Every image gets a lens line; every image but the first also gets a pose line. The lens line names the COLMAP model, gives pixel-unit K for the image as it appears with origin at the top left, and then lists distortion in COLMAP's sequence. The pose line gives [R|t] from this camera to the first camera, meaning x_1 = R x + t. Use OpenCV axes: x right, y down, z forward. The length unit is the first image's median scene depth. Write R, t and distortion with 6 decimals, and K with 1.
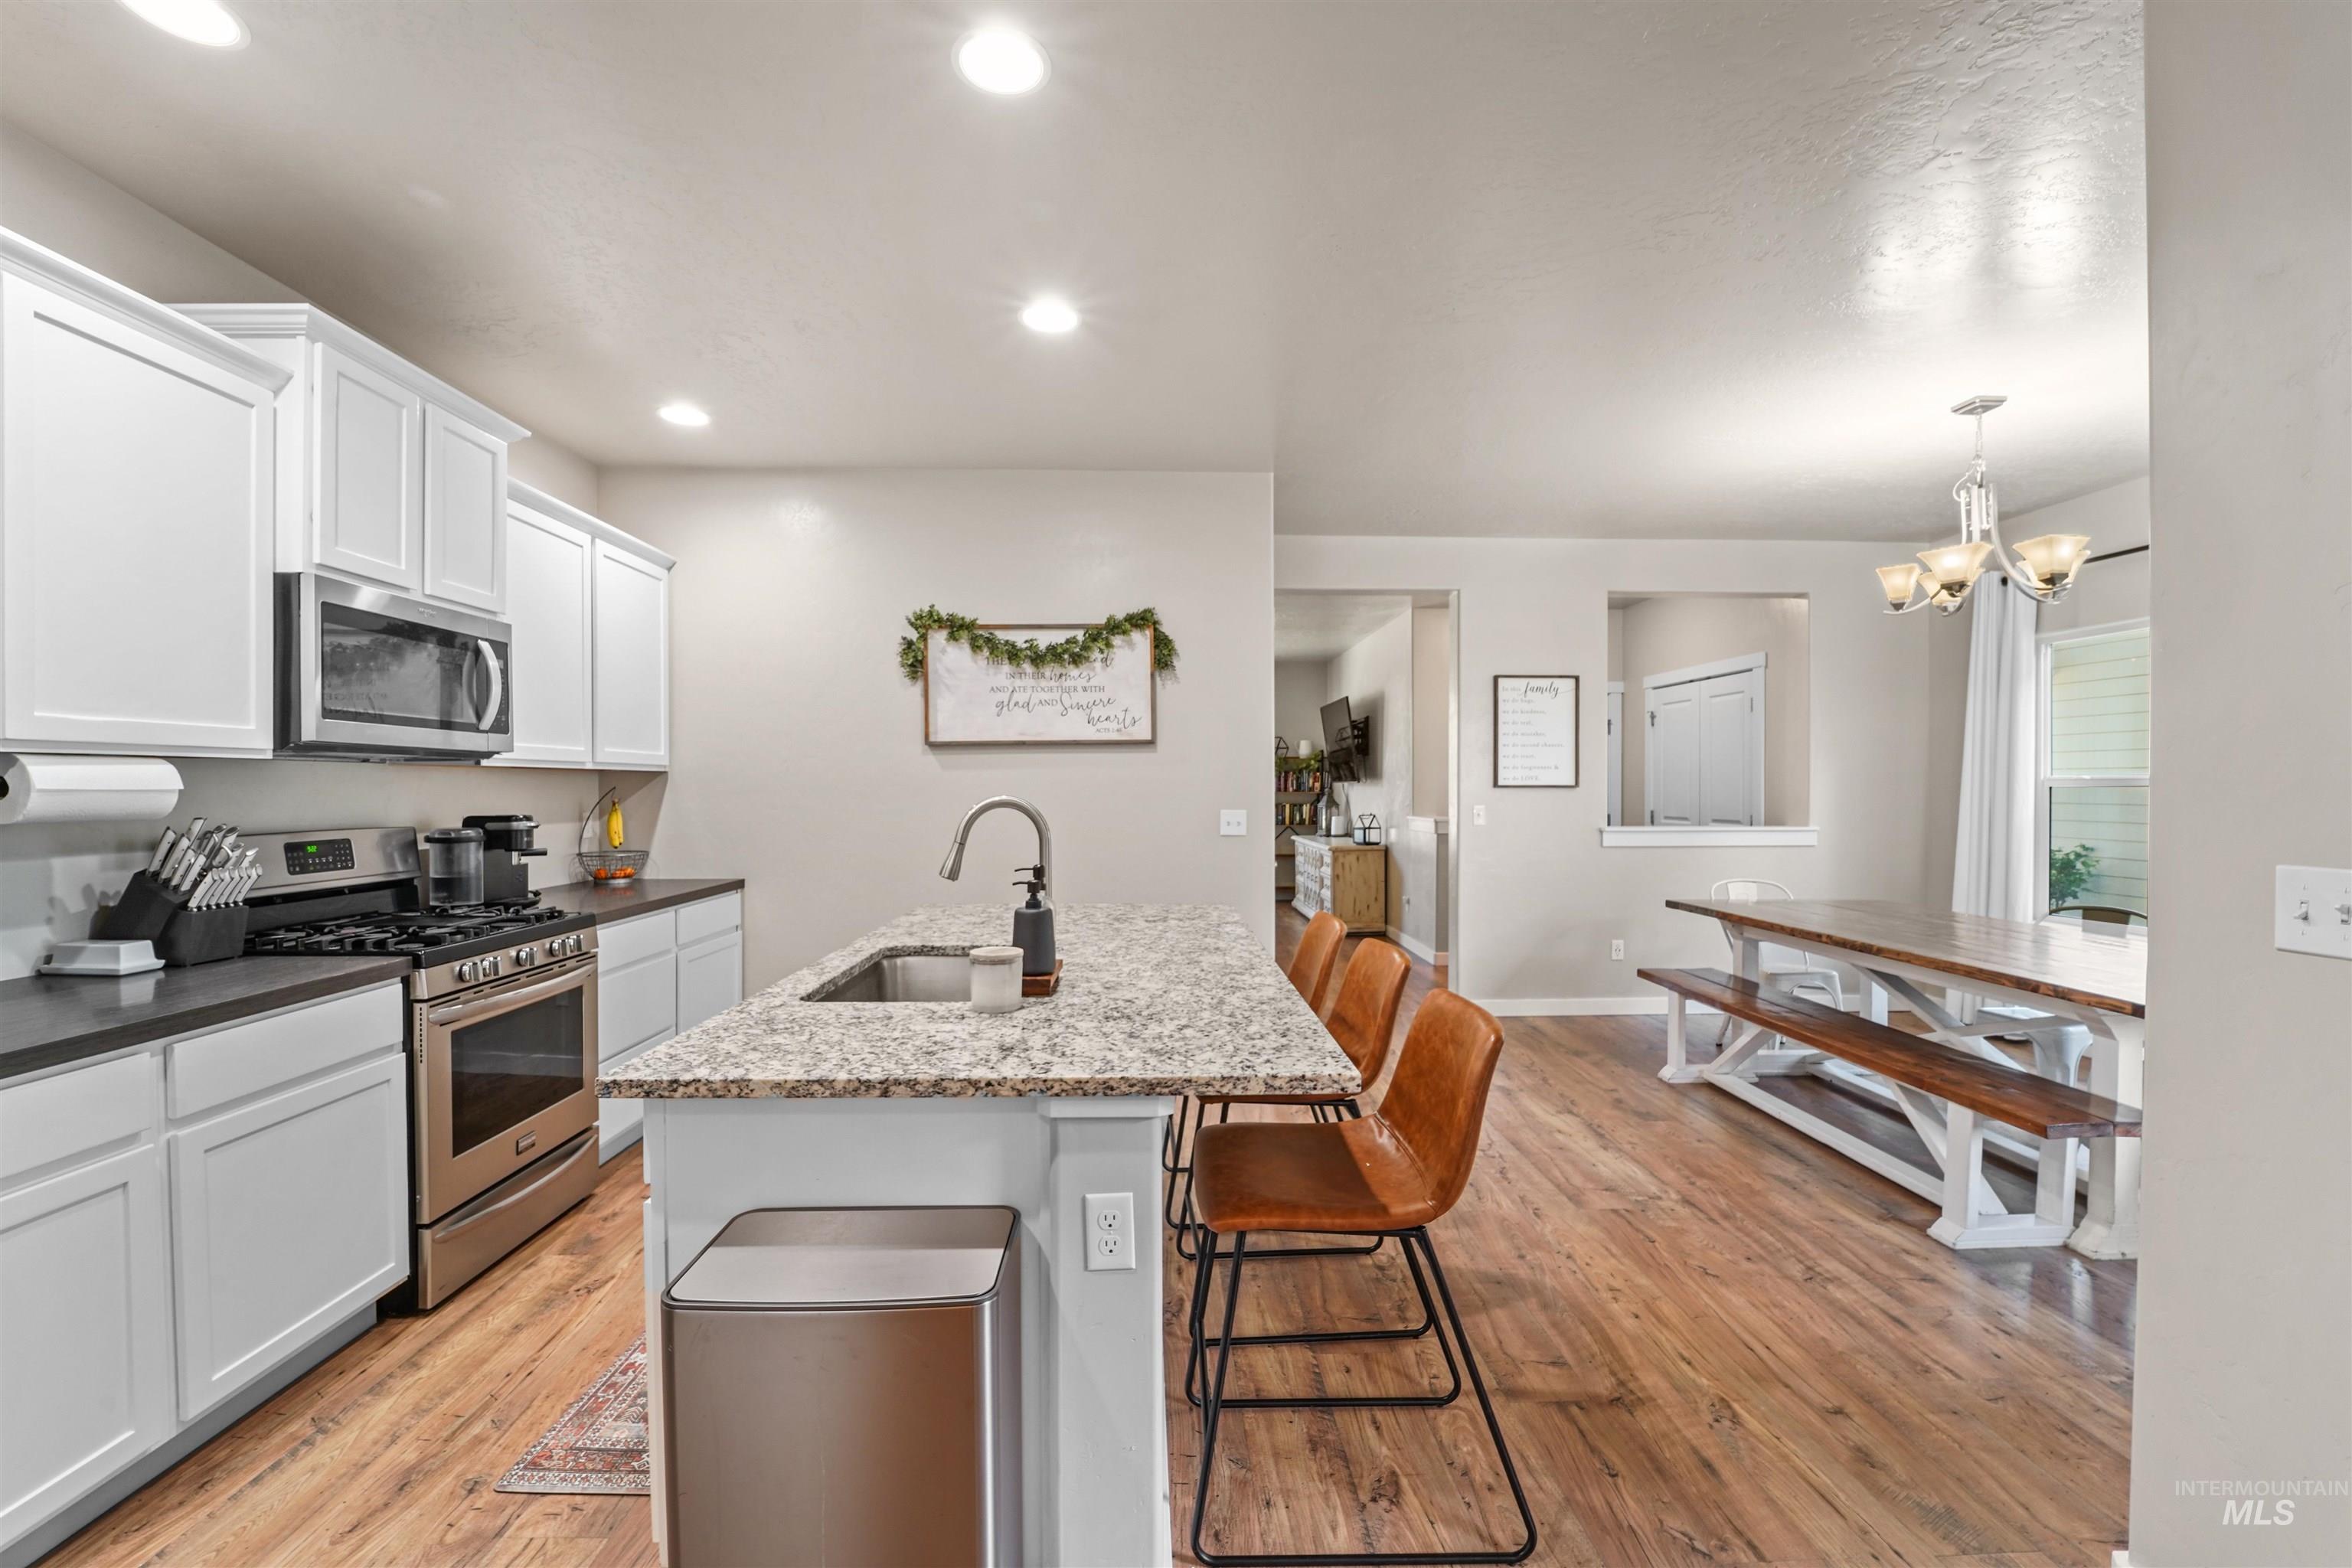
lens RADIAL K [[976.3, 0, 1167.3], [0, 976.3, 791.5], [0, 0, 1]] dist [-0.022507, 0.000394]
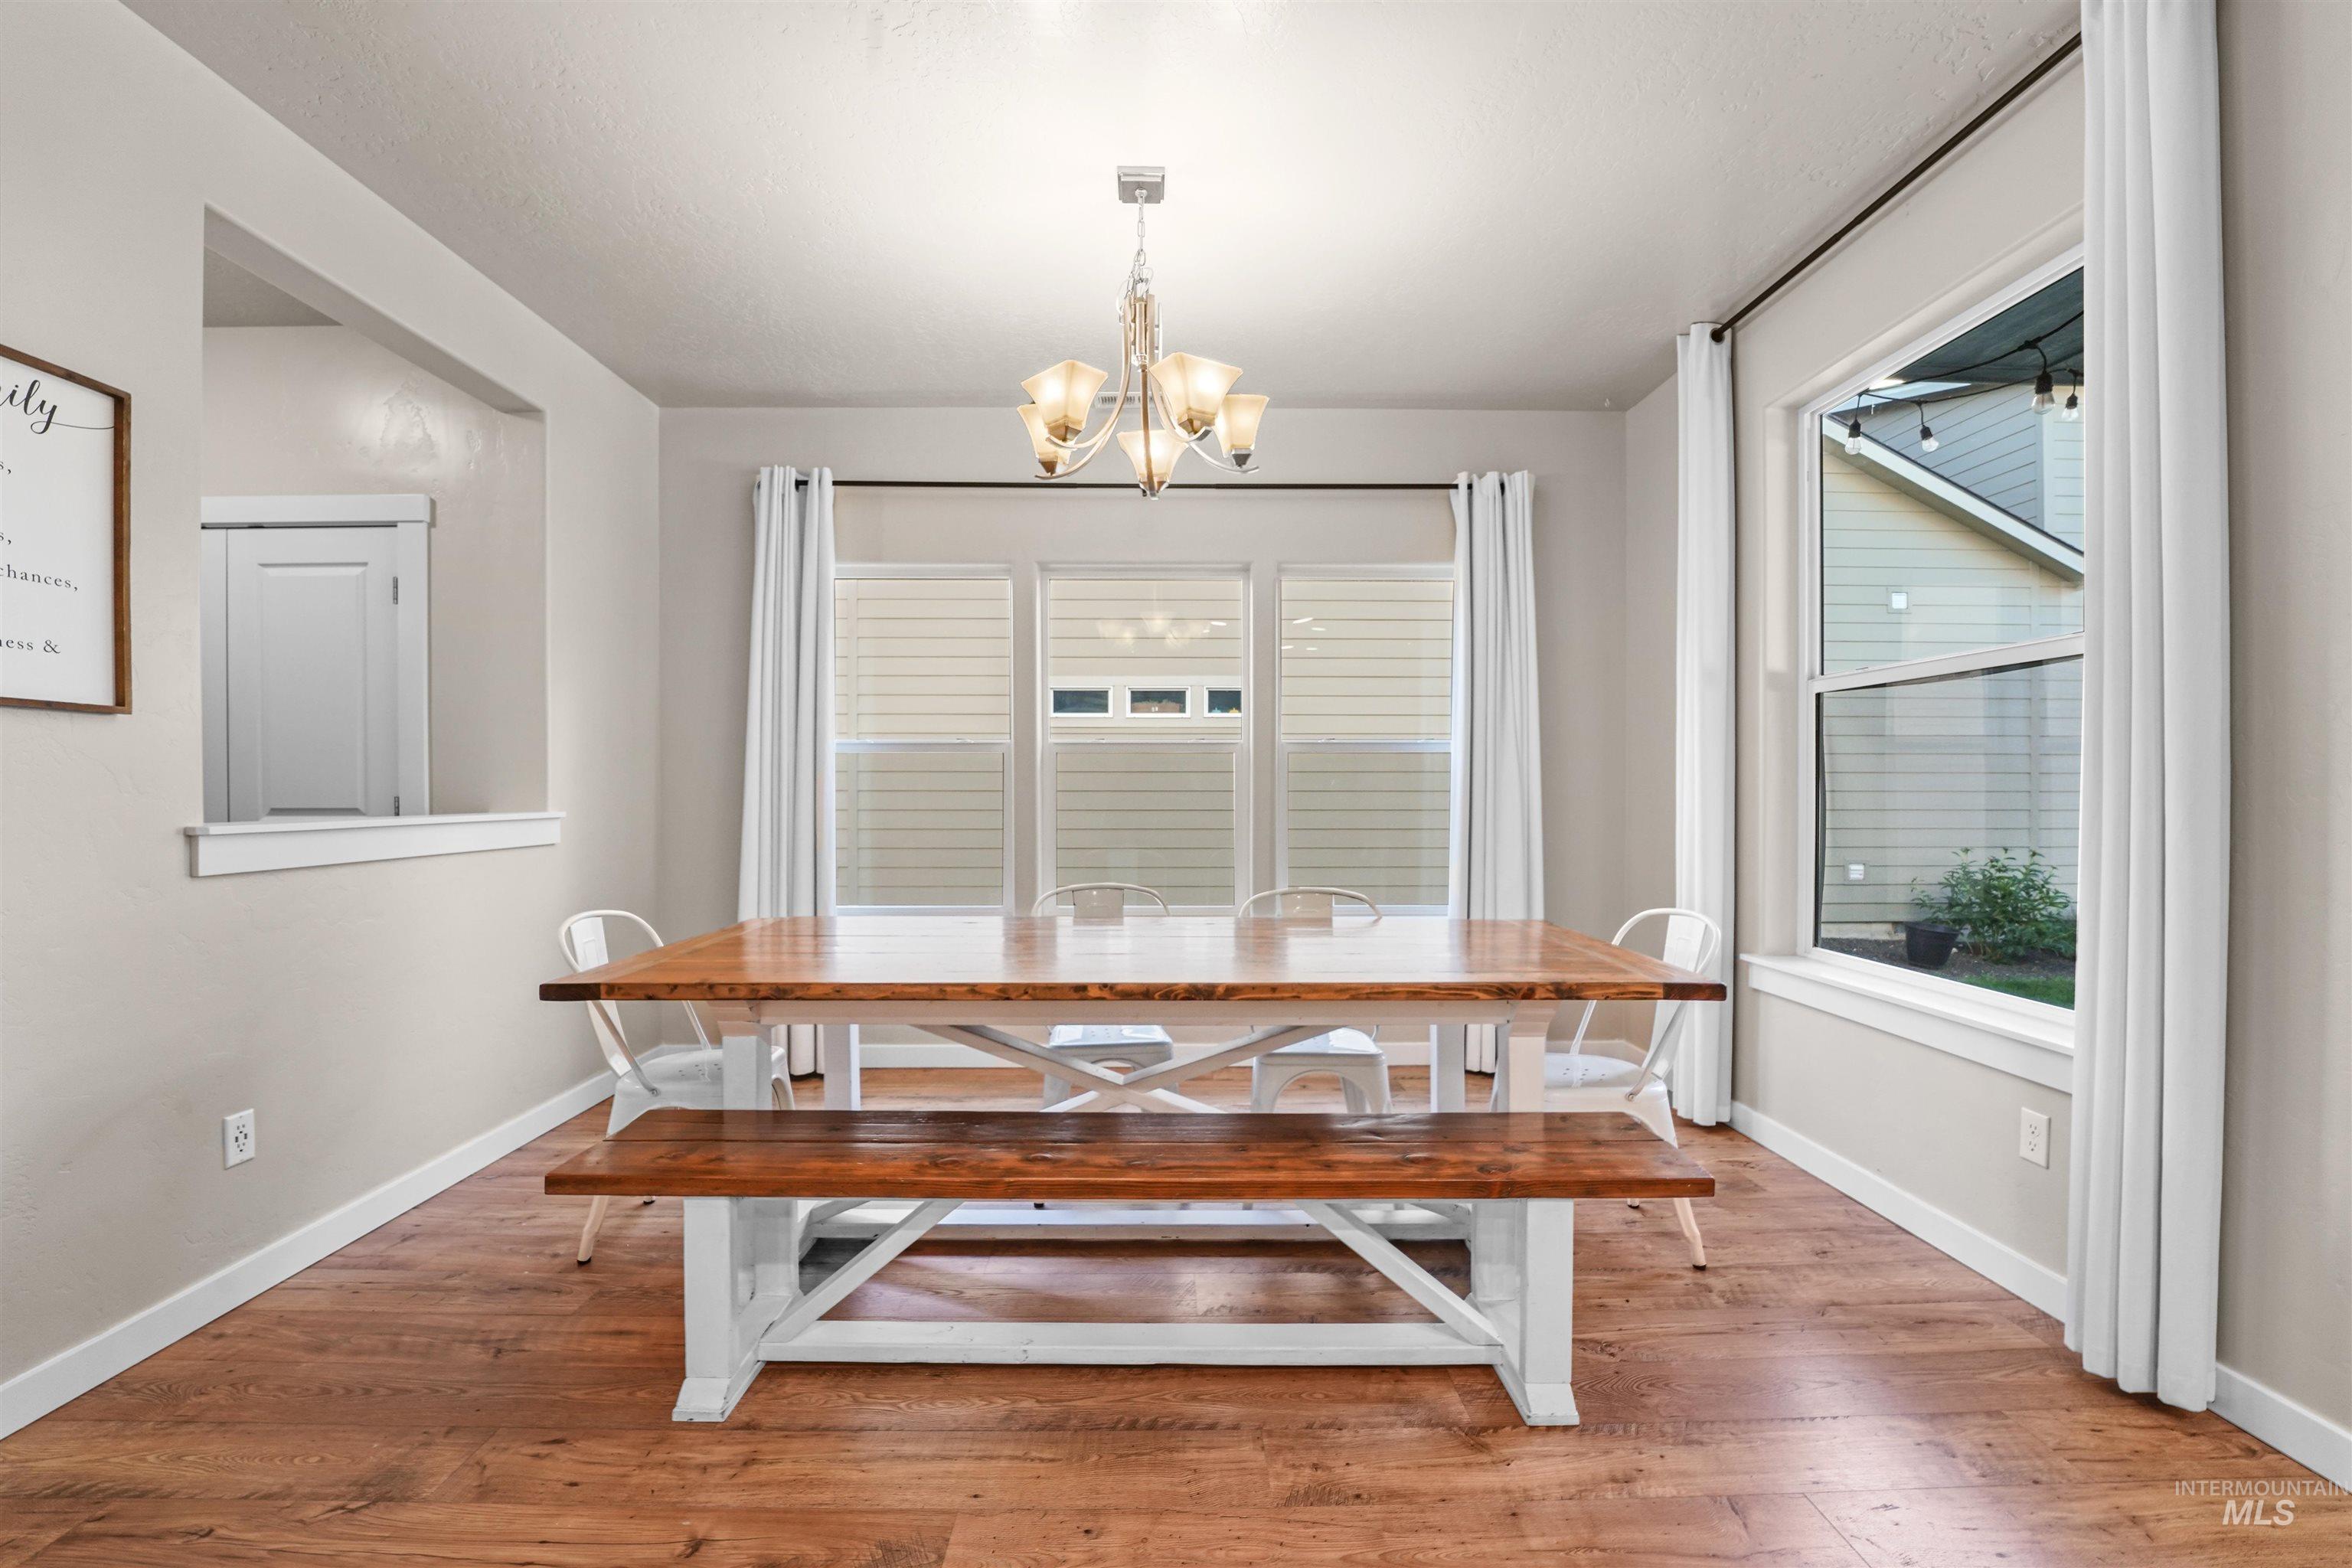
lens RADIAL K [[976.3, 0, 1180.5], [0, 976.3, 789.8], [0, 0, 1]] dist [-0.022507, 0.000394]
pose [[0.015590, -0.002788, 0.999875, 0.057780], [0.005685, 0.999980, 0.002699, 0.016221], [-0.999862, 0.005642, 0.015606, 0.409019]]
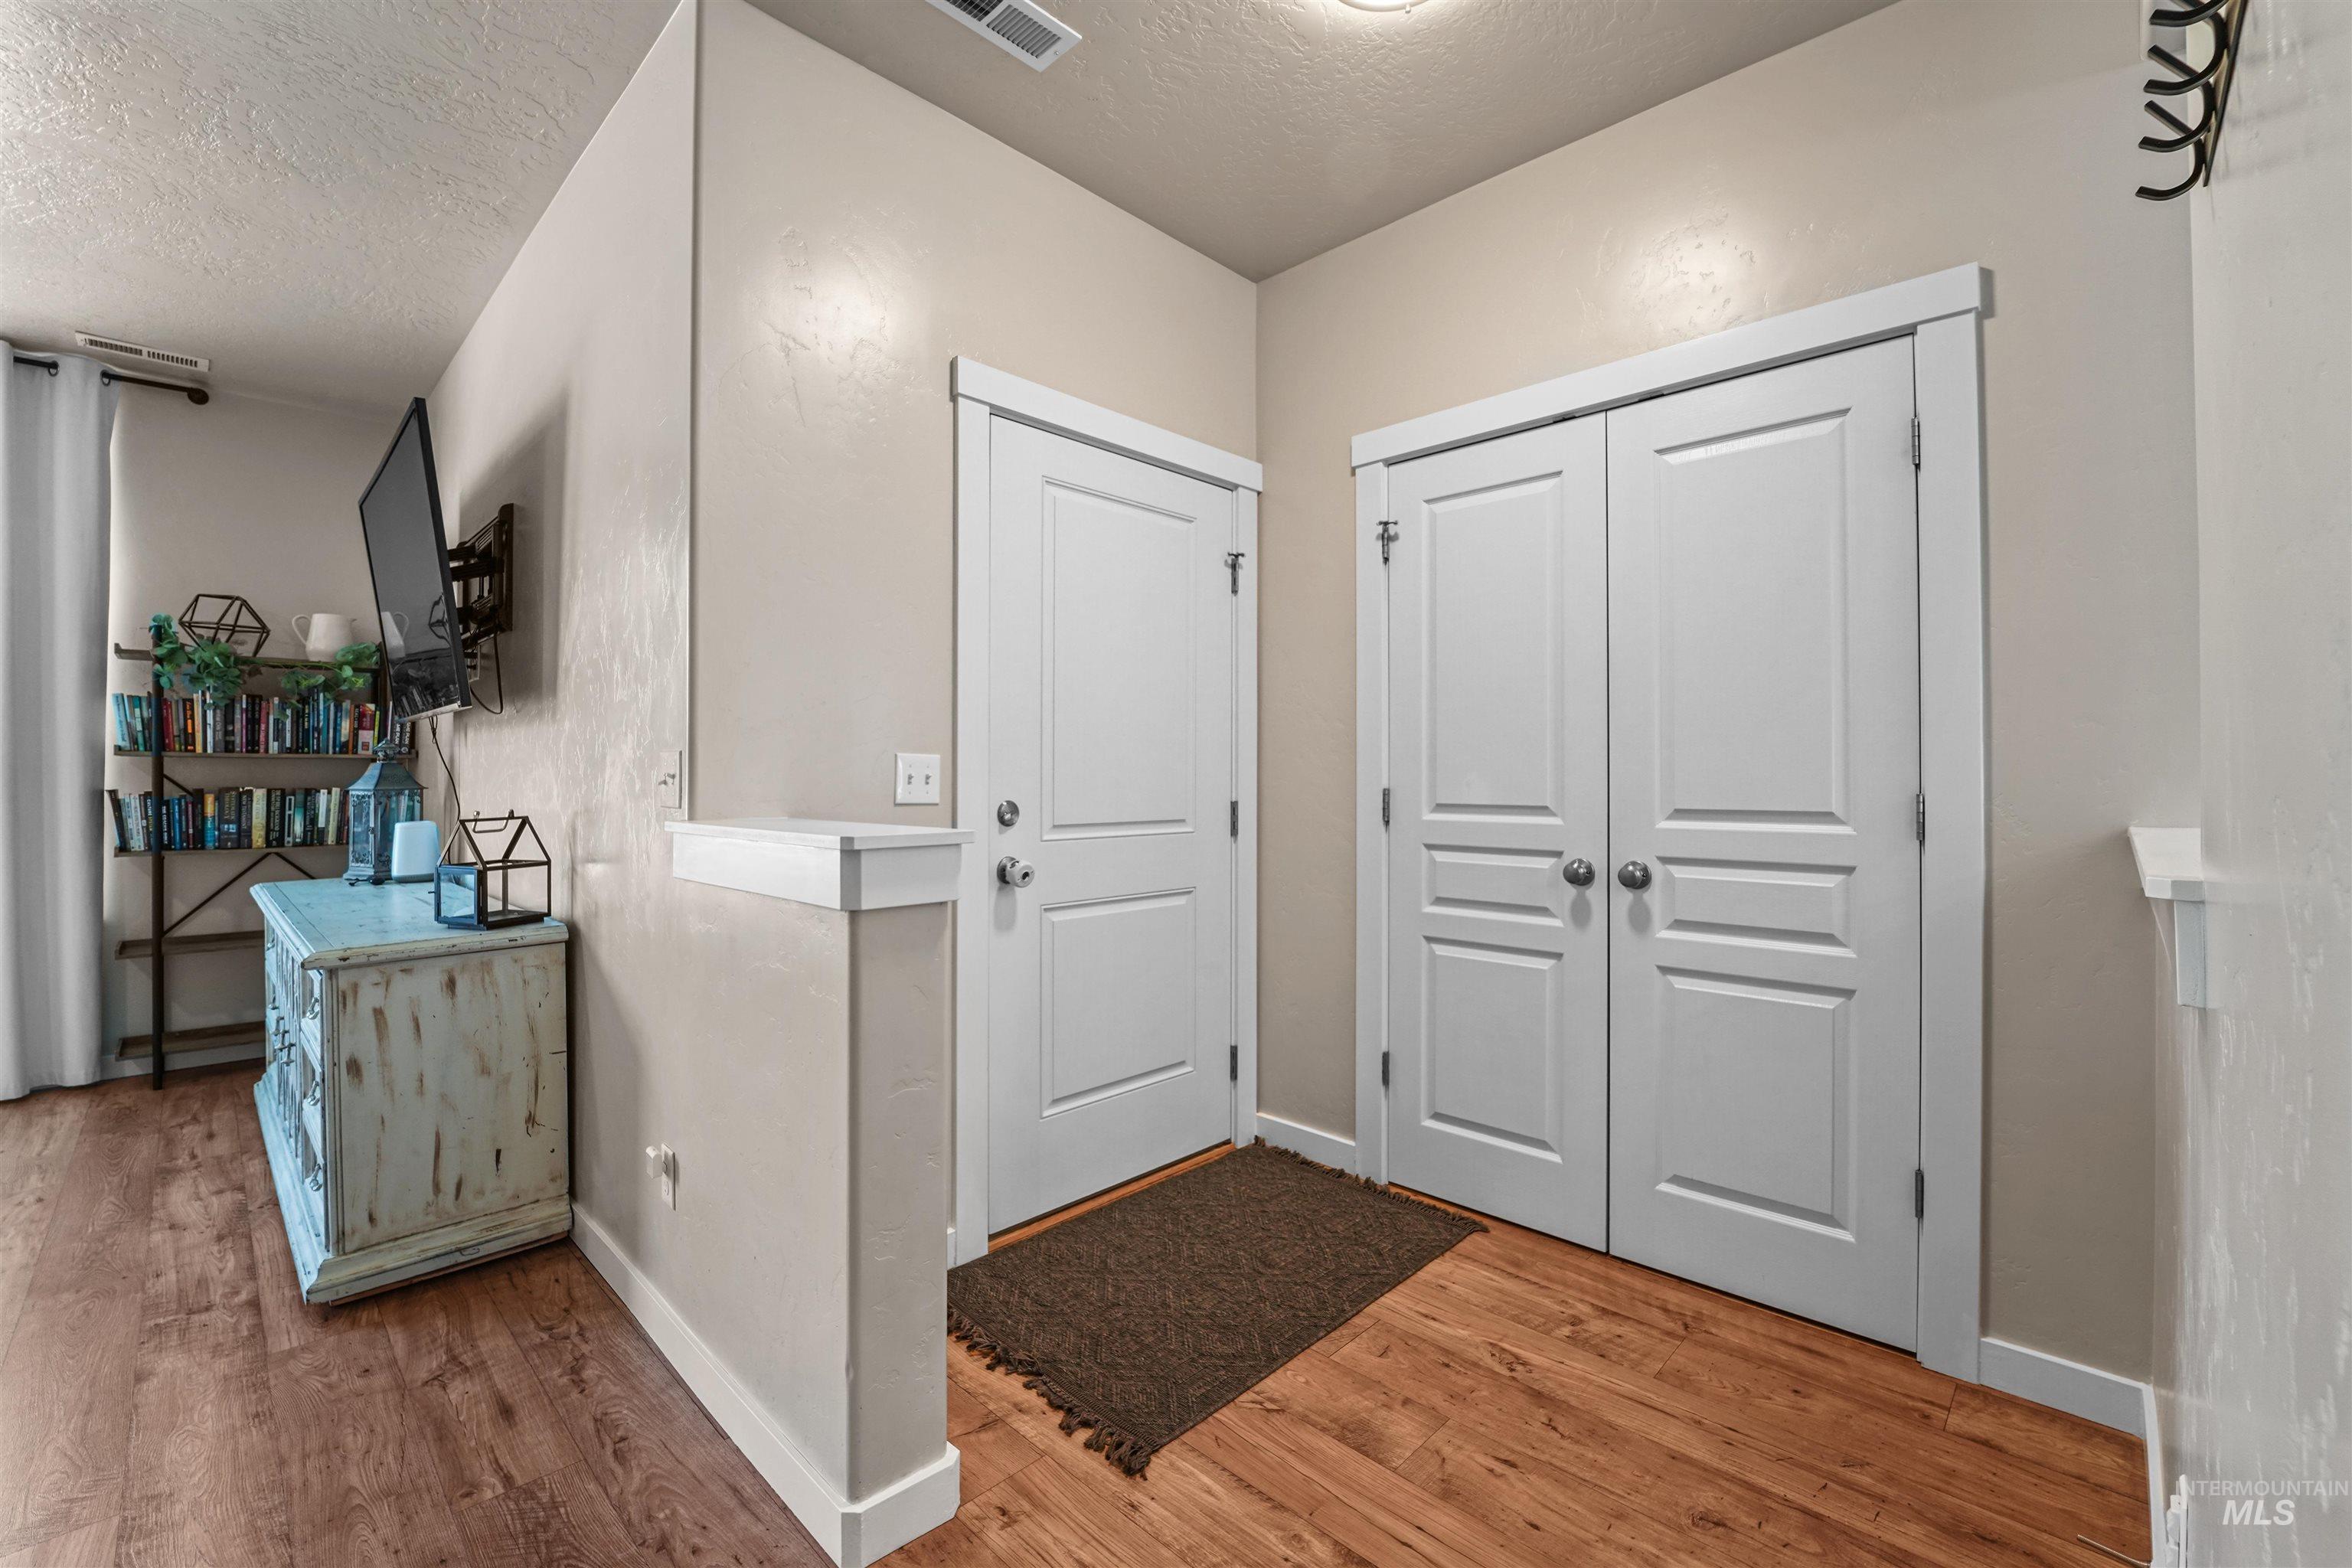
lens RADIAL K [[976.3, 0, 1167.7], [0, 976.3, 767.3], [0, 0, 1]] dist [-0.022507, 0.000394]
pose [[0.719608, 0.007734, 0.694337, 0.157245], [0.002976, 0.999894, -0.014221, 0.014763], [-0.694374, 0.012300, 0.719509, 0.694012]]
